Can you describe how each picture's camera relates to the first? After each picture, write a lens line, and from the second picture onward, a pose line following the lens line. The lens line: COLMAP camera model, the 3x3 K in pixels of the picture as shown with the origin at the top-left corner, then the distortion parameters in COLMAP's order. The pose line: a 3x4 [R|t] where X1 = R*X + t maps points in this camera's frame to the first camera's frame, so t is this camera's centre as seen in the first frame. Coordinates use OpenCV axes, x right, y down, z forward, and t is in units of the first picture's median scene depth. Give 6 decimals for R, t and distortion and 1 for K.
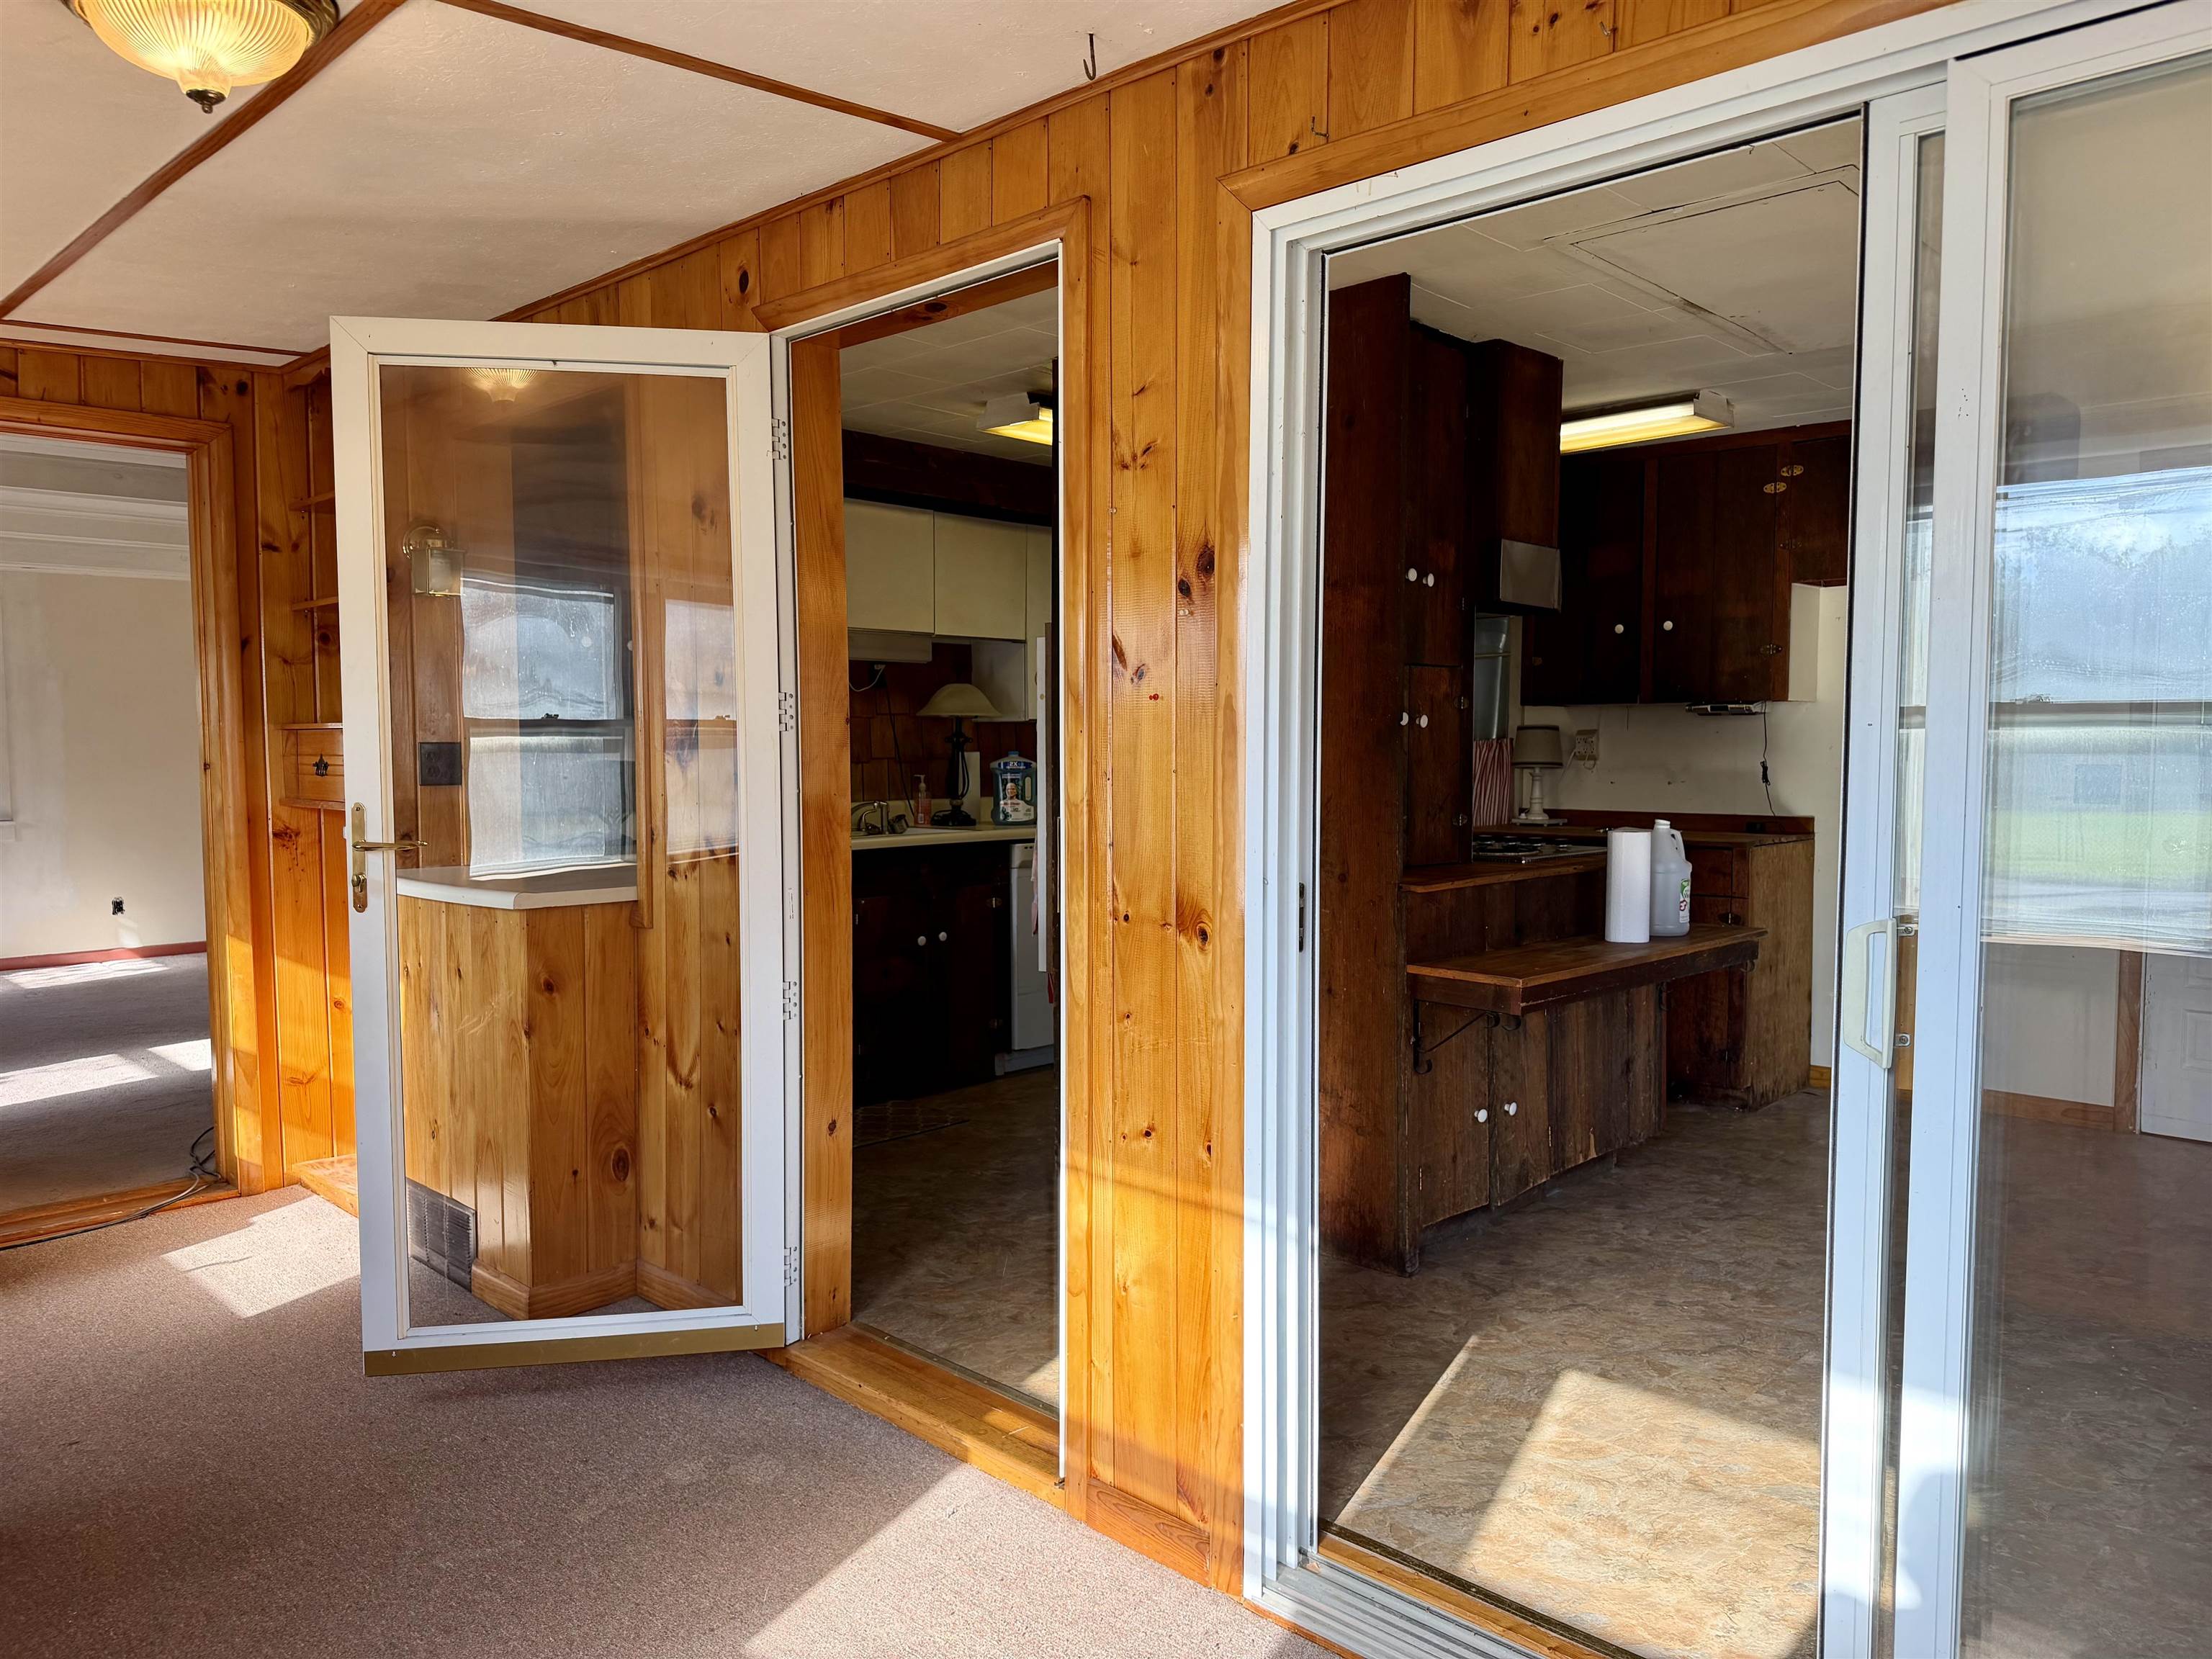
lens RADIAL K [[1565.3, 0, 1112.3], [0, 1565.3, 834.4], [0, 0, 1]] dist [0.085866, -0.180298]
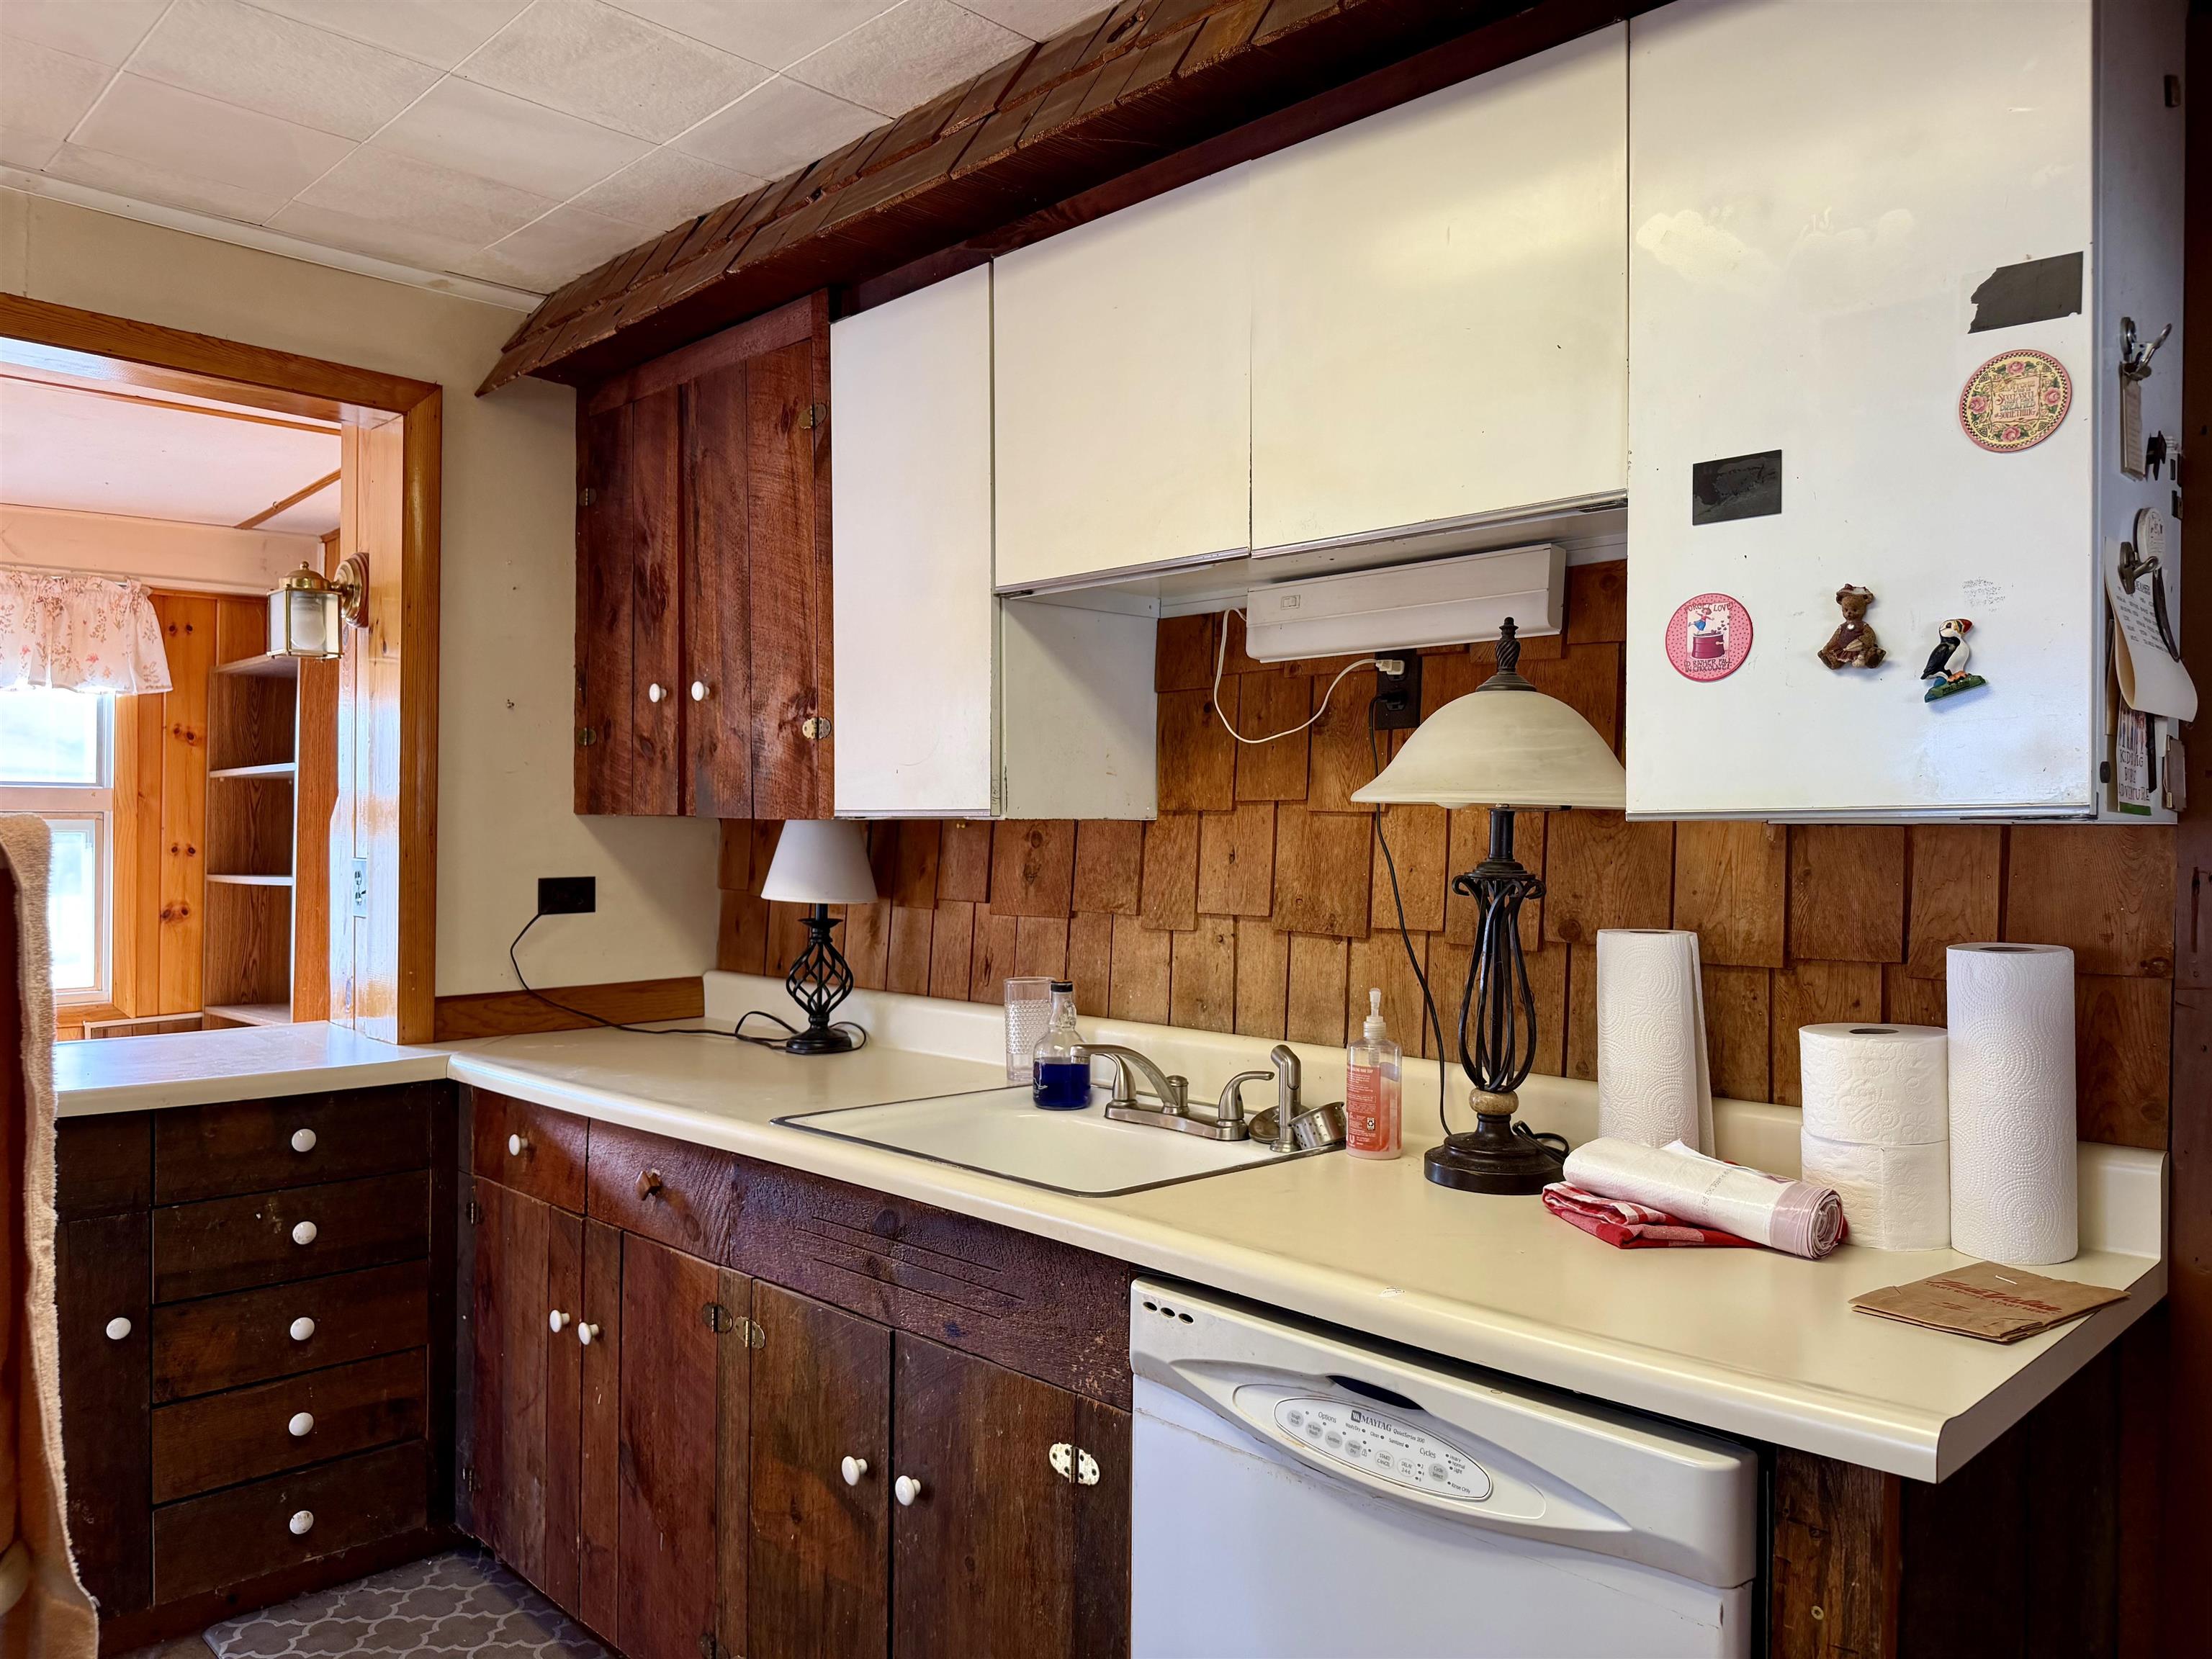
lens RADIAL K [[1553.0, 0, 1104.3], [0, 1553.0, 839.6], [0, 0, 1]] dist [0.094421, -0.169701]
pose [[-0.014392, 0.011545, -0.999830, 0.220699], [-0.067918, 0.997613, 0.012497, -0.077075], [0.997587, 0.068086, -0.013573, 1.055151]]
